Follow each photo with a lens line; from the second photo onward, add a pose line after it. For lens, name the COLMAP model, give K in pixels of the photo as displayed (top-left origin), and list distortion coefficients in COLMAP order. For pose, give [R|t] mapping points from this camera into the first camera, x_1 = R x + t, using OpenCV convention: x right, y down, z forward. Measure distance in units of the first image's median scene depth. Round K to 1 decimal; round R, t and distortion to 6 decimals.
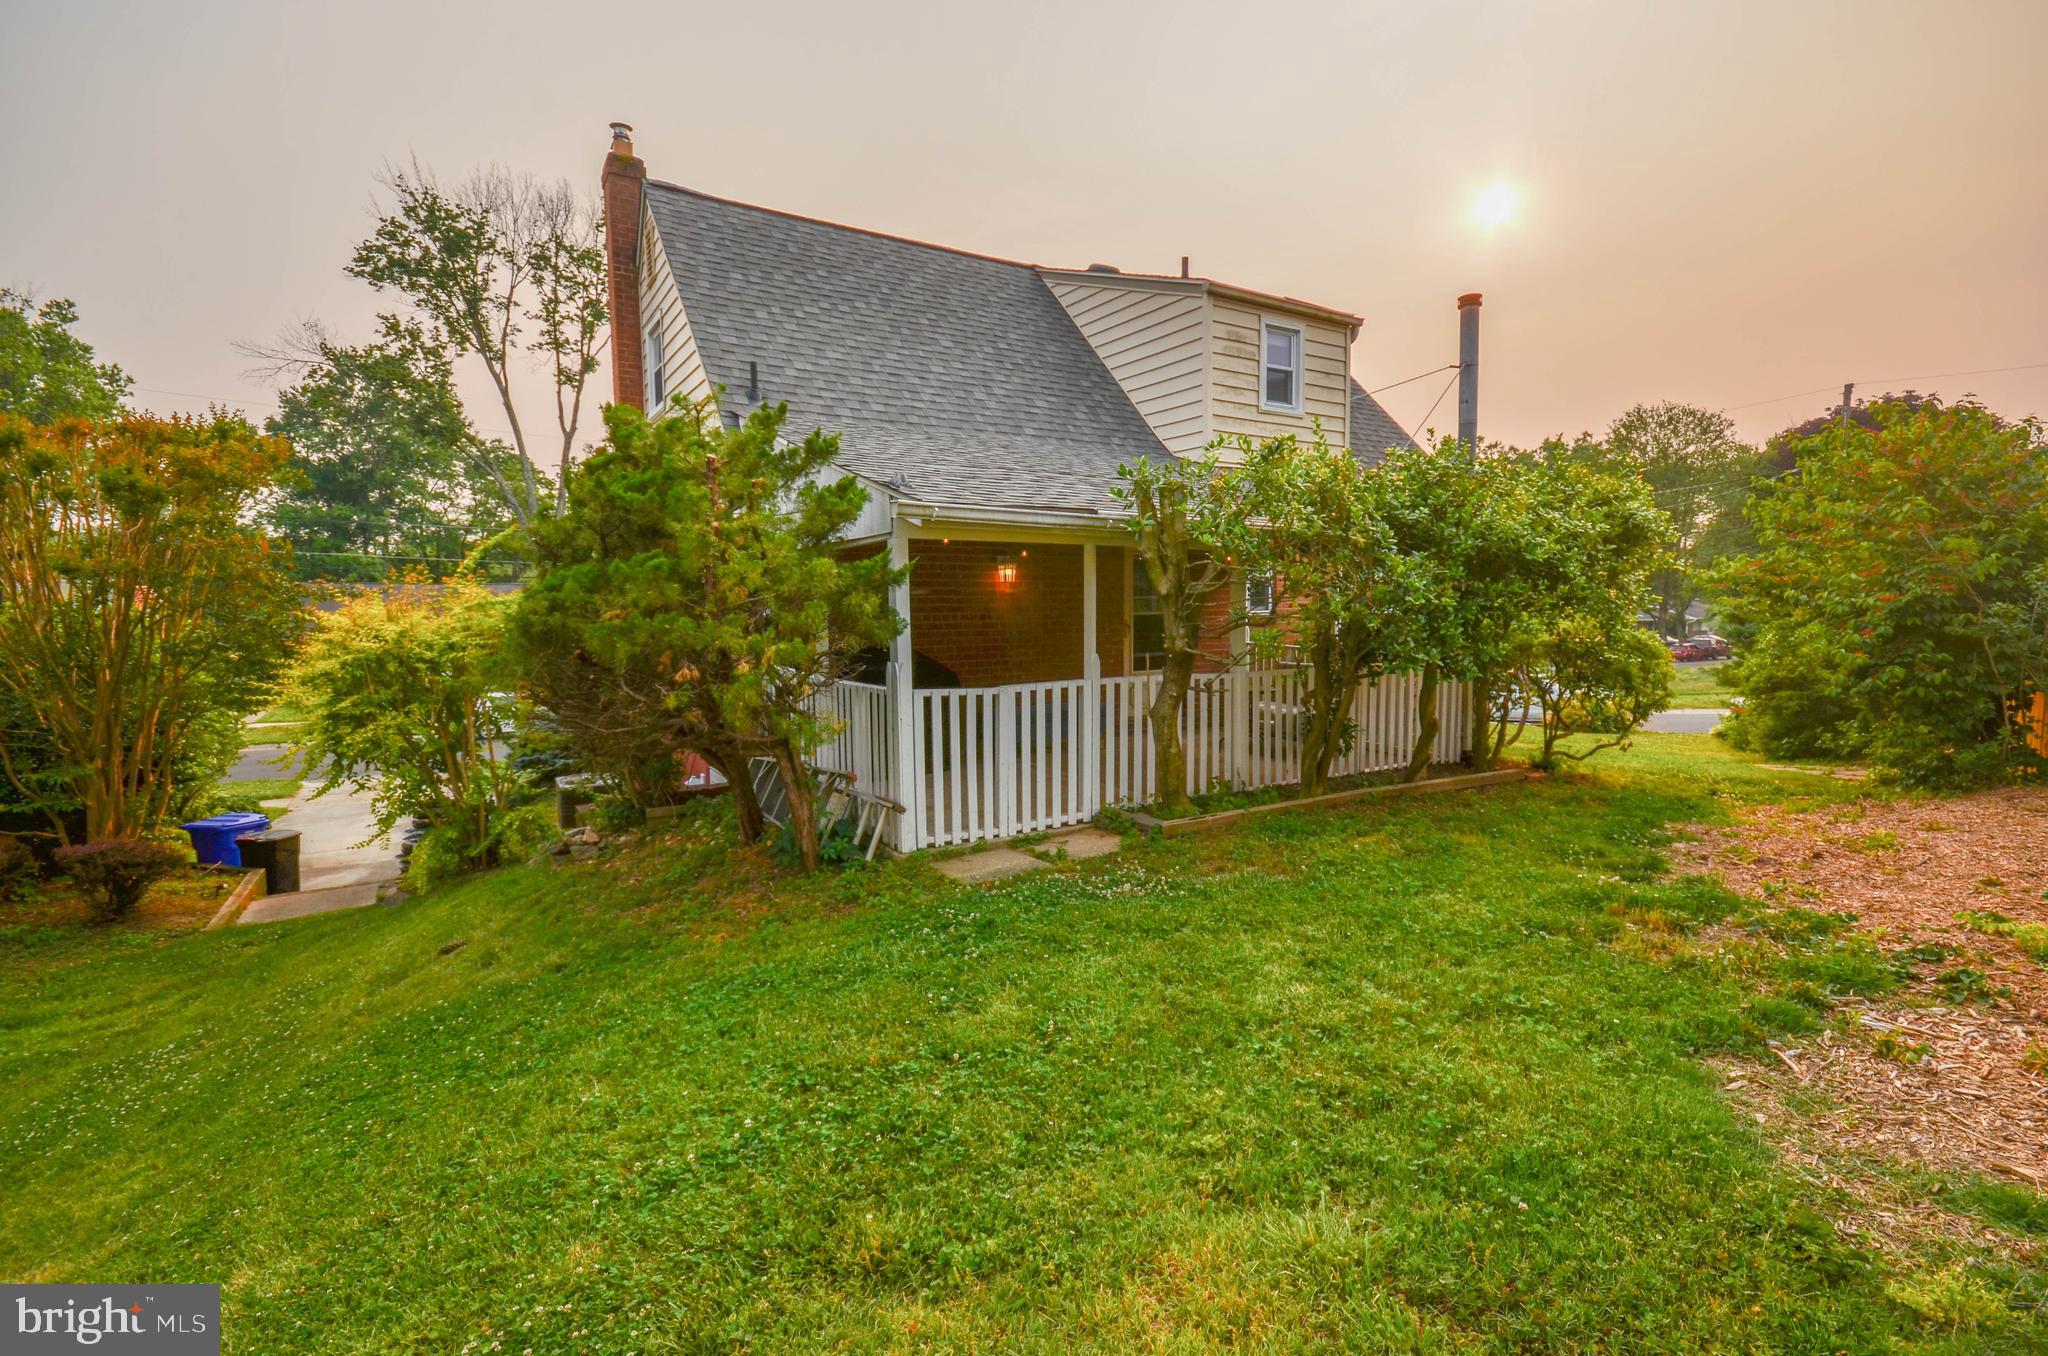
lens RADIAL K [[918.0, 0, 1024.0], [0, 918.0, 678.0], [0, 0, 1]] dist [-0.001104, -0.000117]
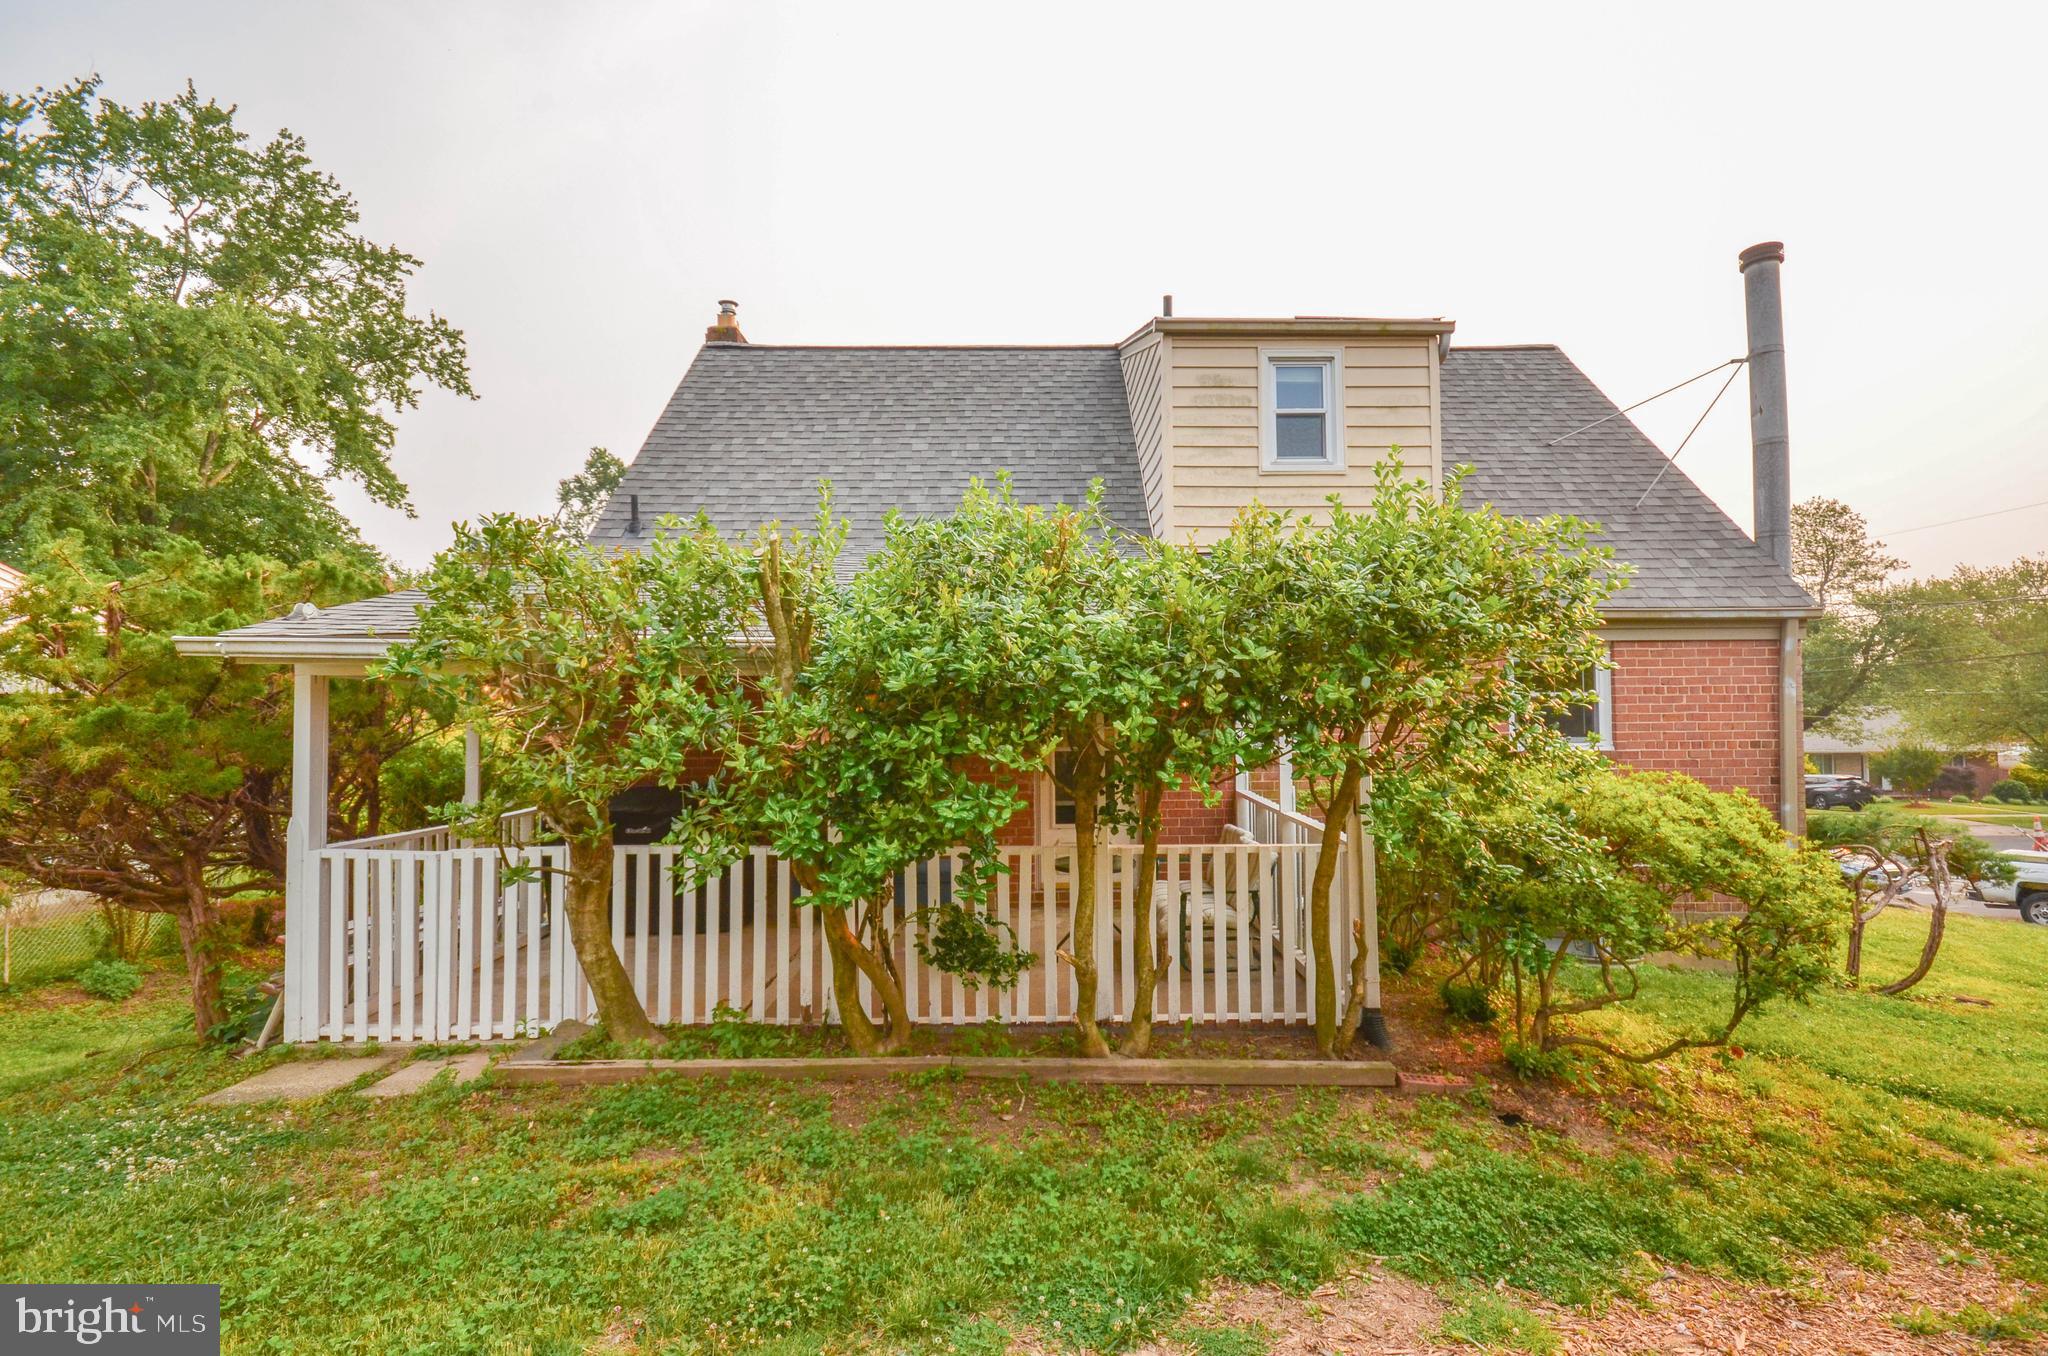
lens RADIAL K [[918.0, 0, 1024.0], [0, 918.0, 678.0], [0, 0, 1]] dist [-0.001104, -0.000117]
pose [[0.856936, -0.018245, -0.515099, 0.468711], [-0.044143, 0.993103, -0.108614, -0.042573], [0.513528, 0.115813, 0.850221, 0.305481]]
